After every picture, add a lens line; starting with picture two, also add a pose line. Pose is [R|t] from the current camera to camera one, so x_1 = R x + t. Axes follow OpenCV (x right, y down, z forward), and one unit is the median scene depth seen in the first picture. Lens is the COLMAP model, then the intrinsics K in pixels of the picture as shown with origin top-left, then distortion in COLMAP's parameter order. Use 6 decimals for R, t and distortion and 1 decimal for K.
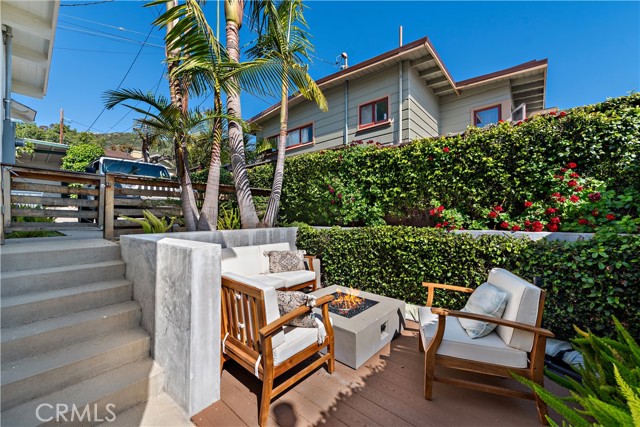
lens RADIAL K [[254.5, 0, 320.0], [0, 254.5, 213.5], [0, 0, 1]] dist [0.011858, -0.000557]
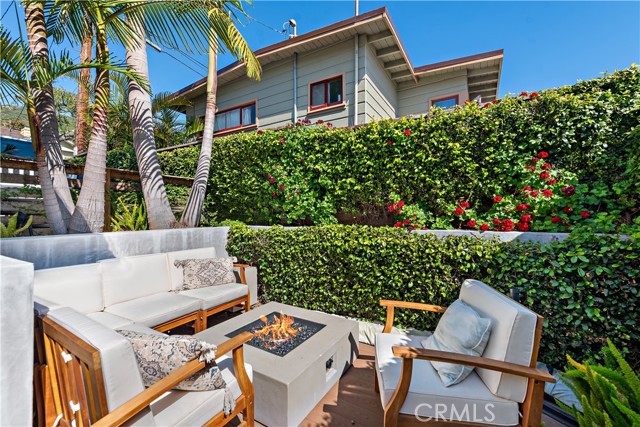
lens RADIAL K [[266.1, 0, 320.0], [0, 266.1, 213.5], [0, 0, 1]] dist [0.002816, 0.000344]
pose [[0.986262, 0.001574, 0.165180, 0.072596], [-0.003670, 0.999917, 0.012386, 0.002271], [-0.165147, -0.012822, 0.986186, 0.194367]]
